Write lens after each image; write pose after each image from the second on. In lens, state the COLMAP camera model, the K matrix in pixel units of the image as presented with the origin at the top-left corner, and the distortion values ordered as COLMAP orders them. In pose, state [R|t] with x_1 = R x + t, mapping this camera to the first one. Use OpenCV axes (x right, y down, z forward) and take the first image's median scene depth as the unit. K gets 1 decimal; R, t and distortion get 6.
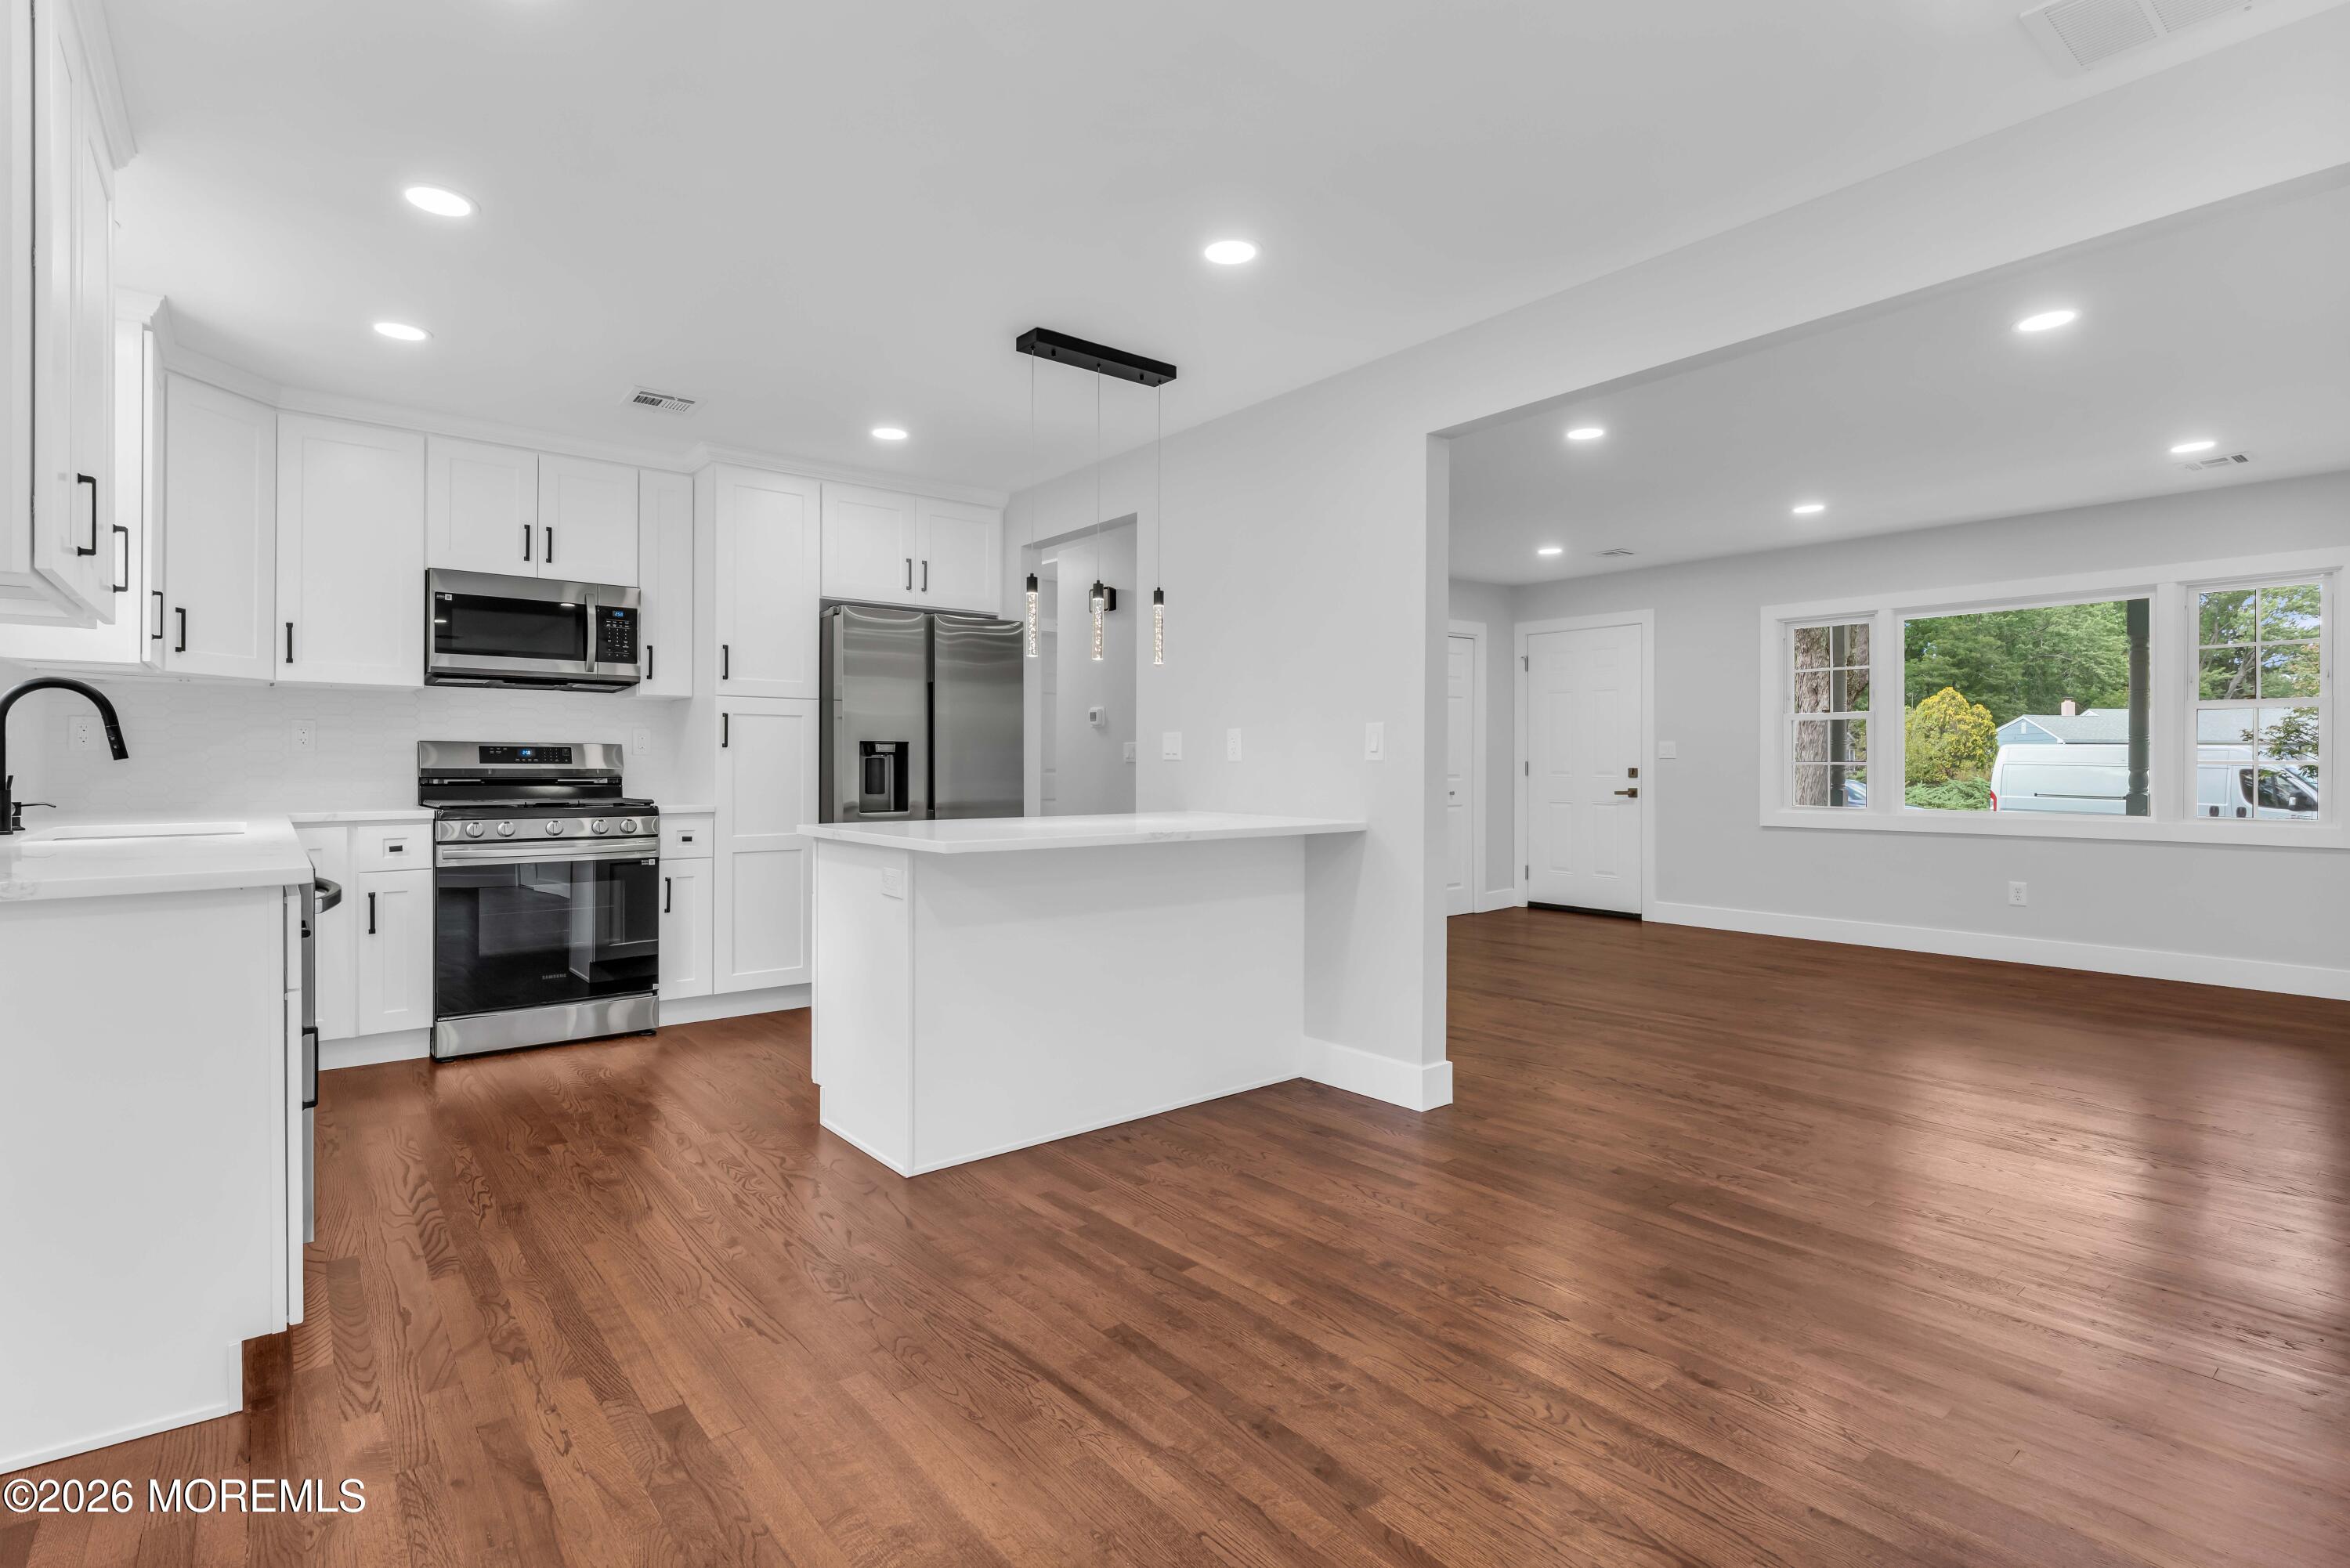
lens RADIAL K [[1127.2, 0, 1171.0], [0, 1127.2, 758.6], [0, 0, 1]] dist [0.002213, -0.002383]
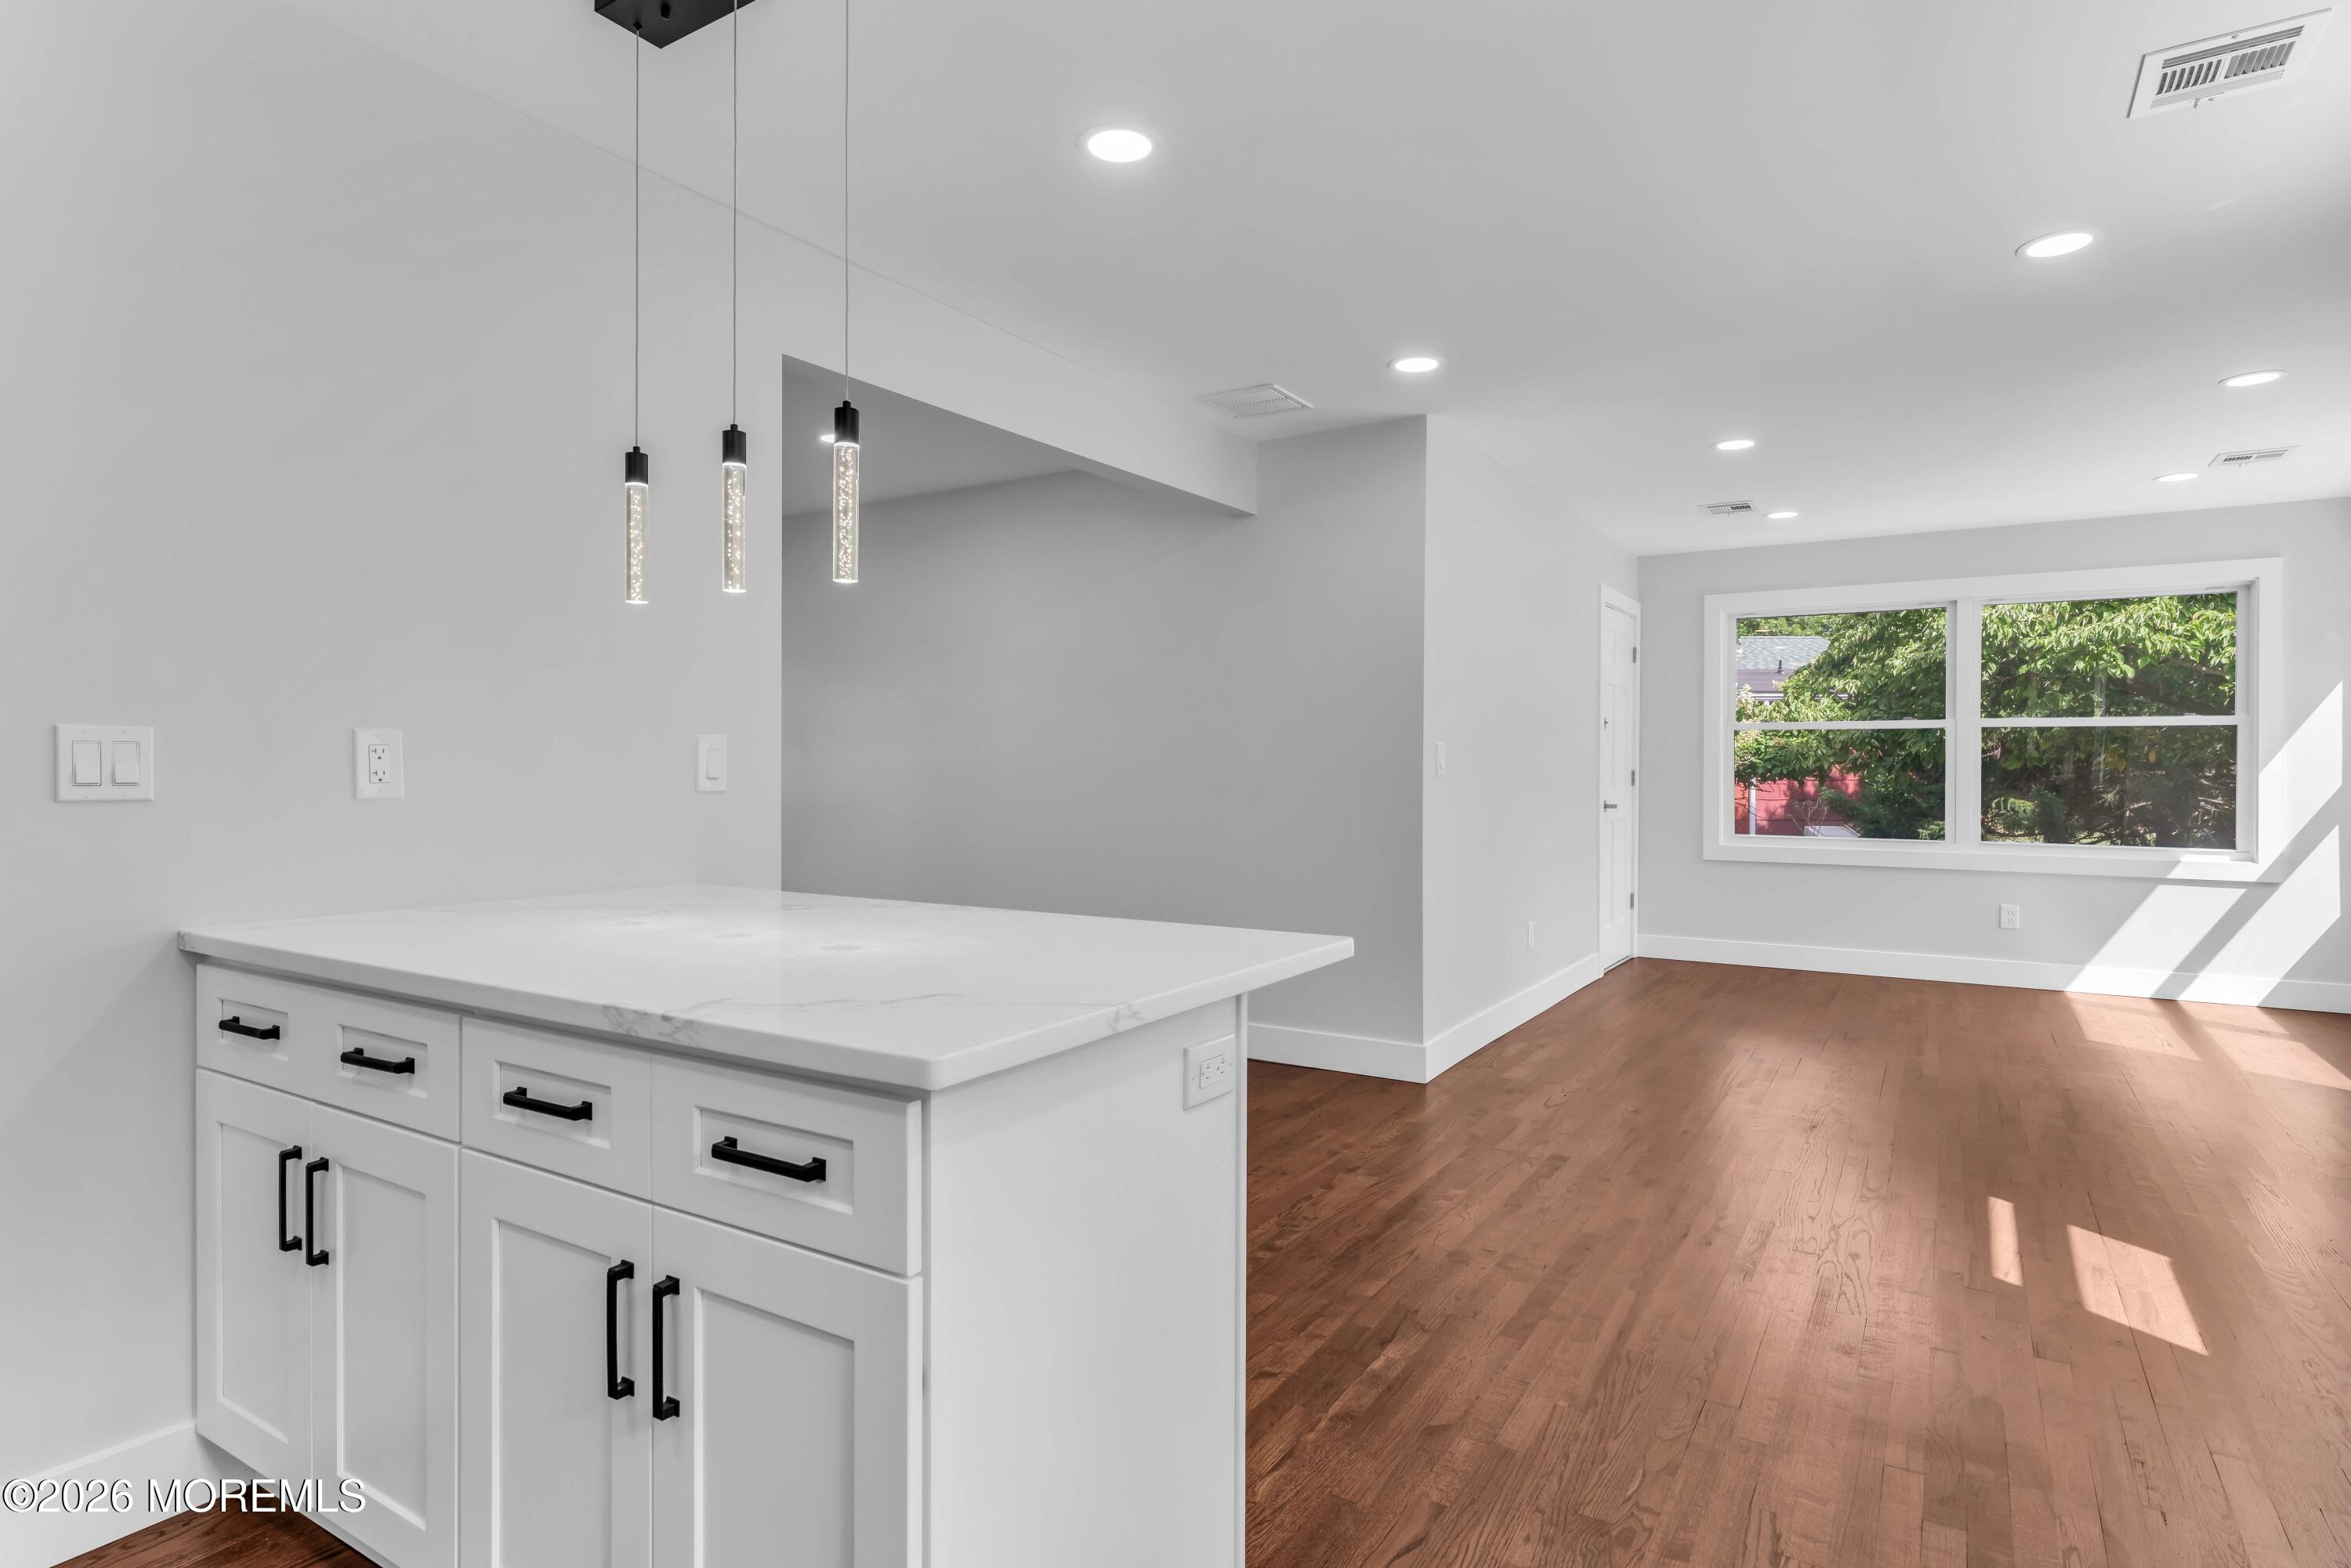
lens RADIAL K [[1216.0, 0, 1165.4], [0, 1216.0, 770.1], [0, 0, 1]] dist [-0.000812, -0.001981]
pose [[-0.308967, -0.003607, 0.951066, -0.484141], [-0.007159, 0.999973, 0.001467, -0.011698], [-0.951046, -0.006356, -0.308985, 0.780783]]
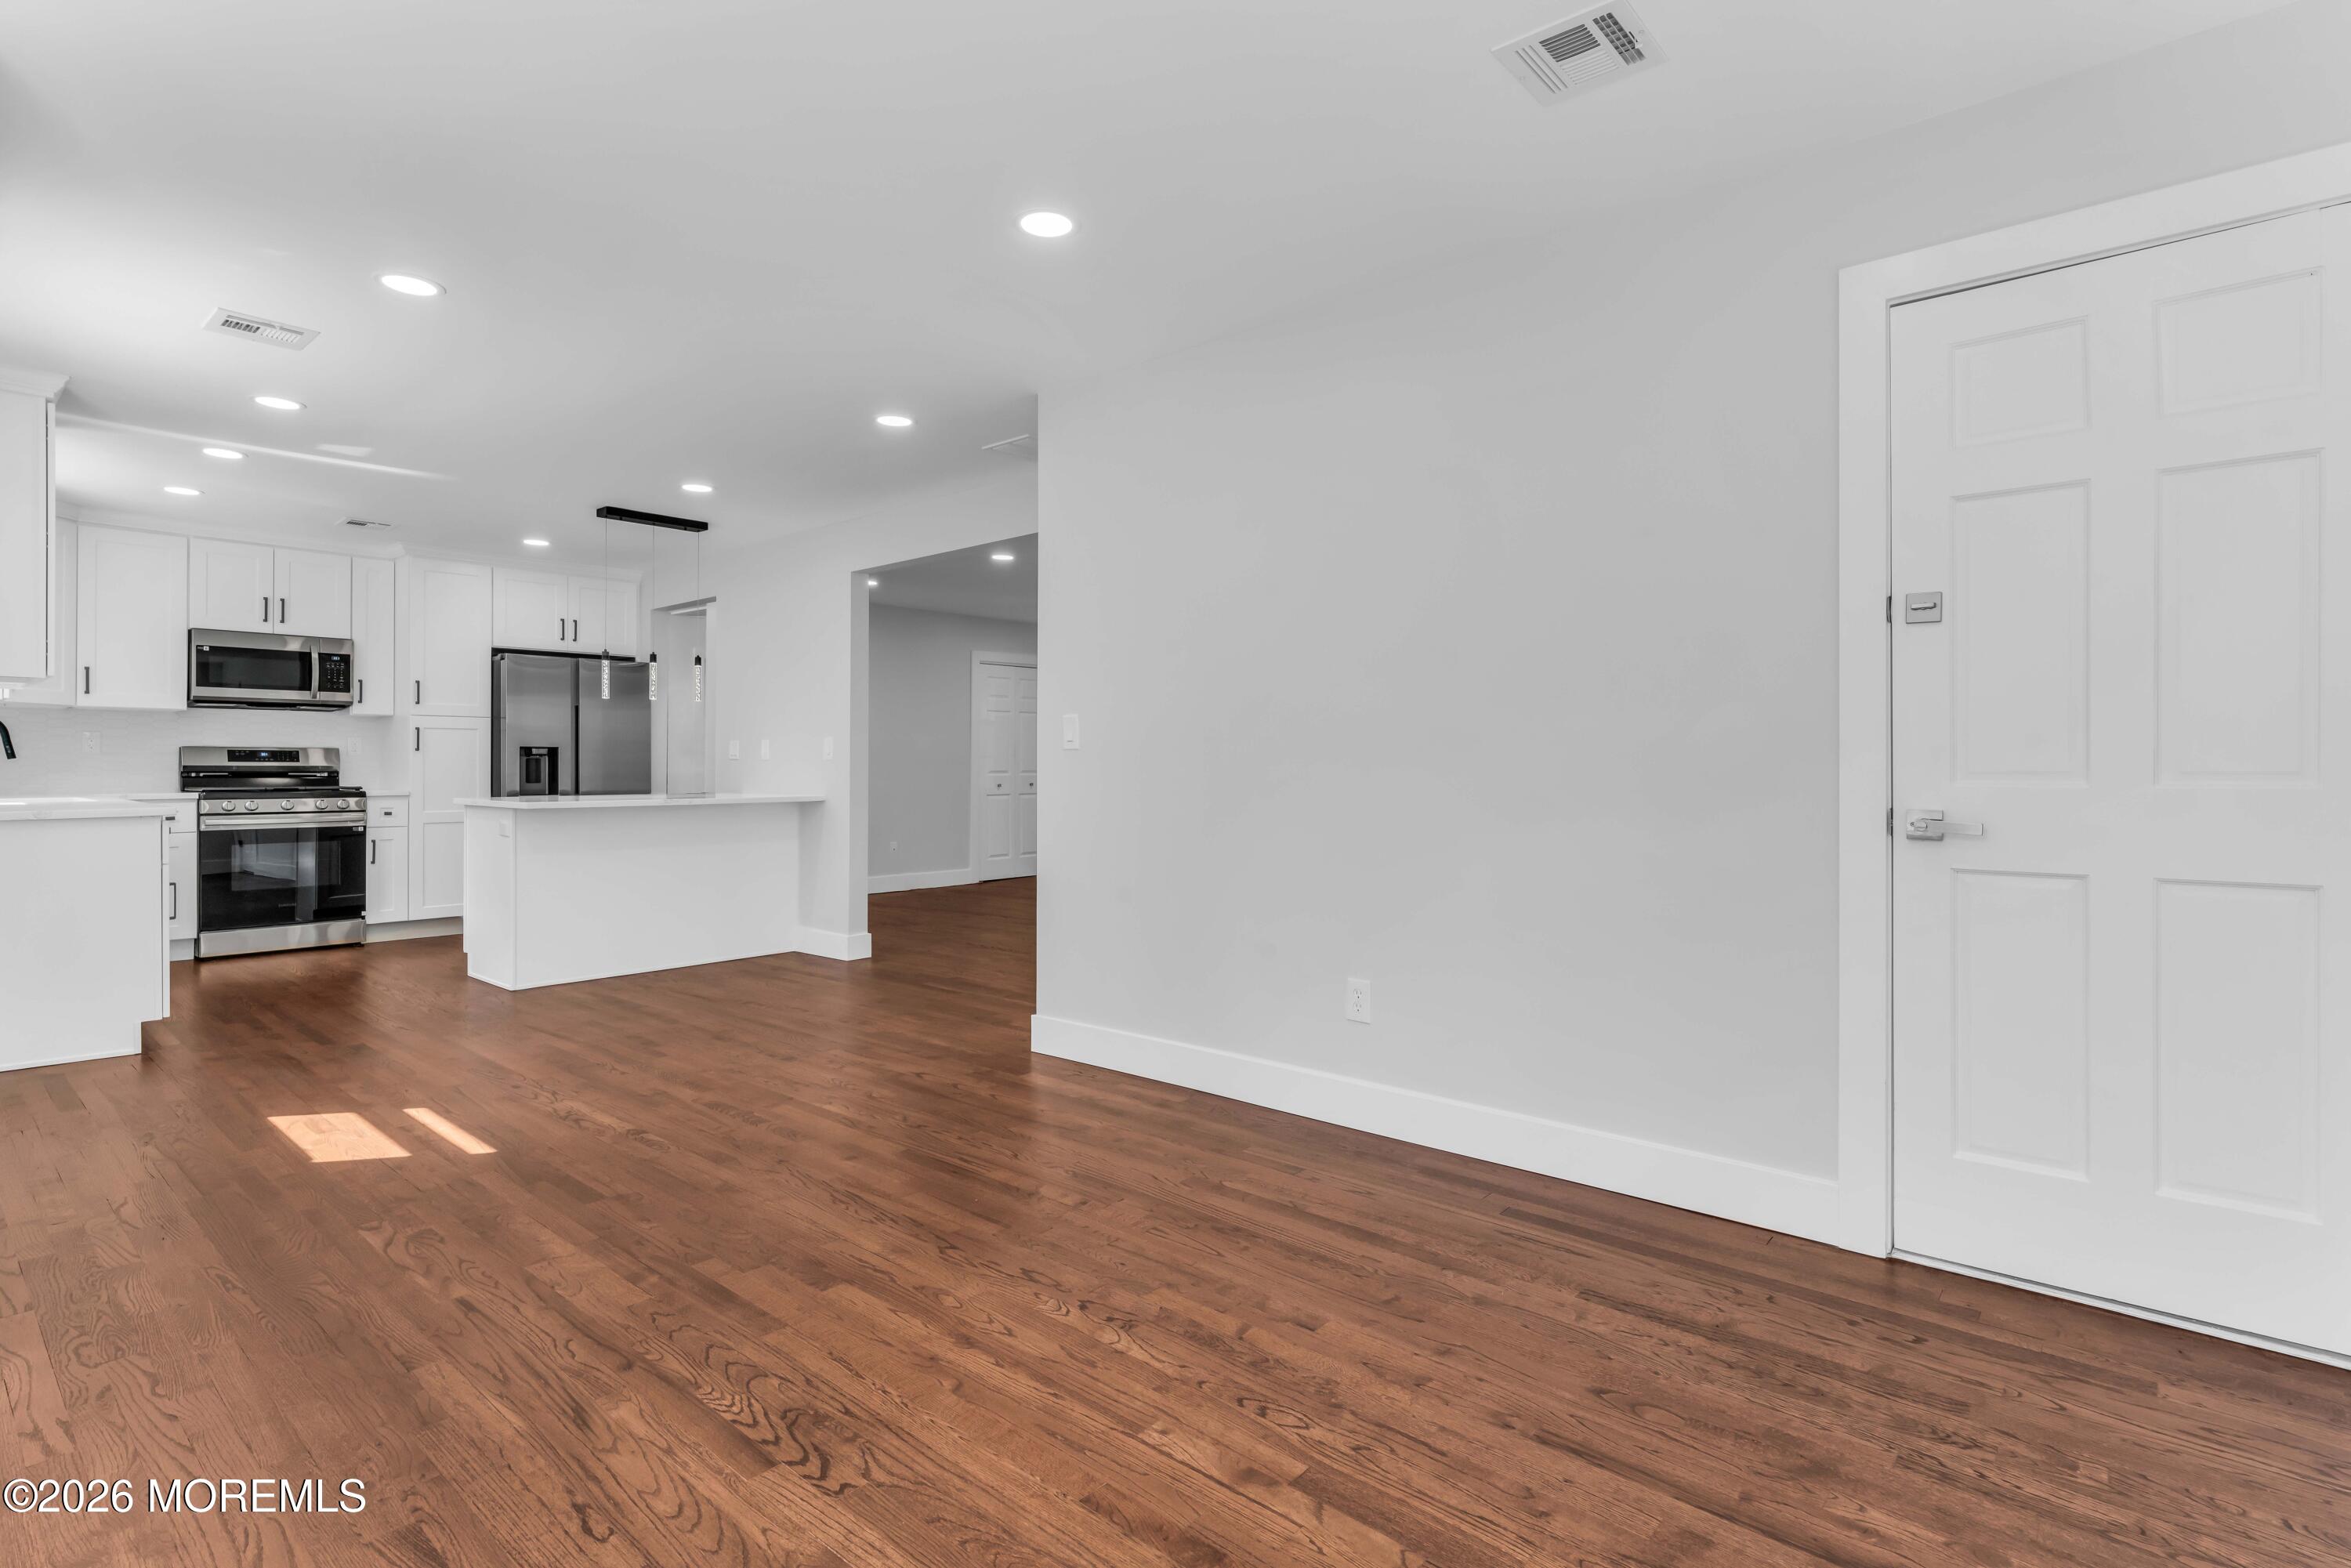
lens RADIAL K [[1127.8, 0, 1175.8], [0, 1127.8, 760.6], [0, 0, 1]] dist [0.002213, -0.002383]
pose [[0.984056, -0.000443, 0.177860, 0.319367], [0.000050, 0.999998, 0.002213, -0.000314], [-0.177860, -0.002169, 0.984053, -0.628699]]
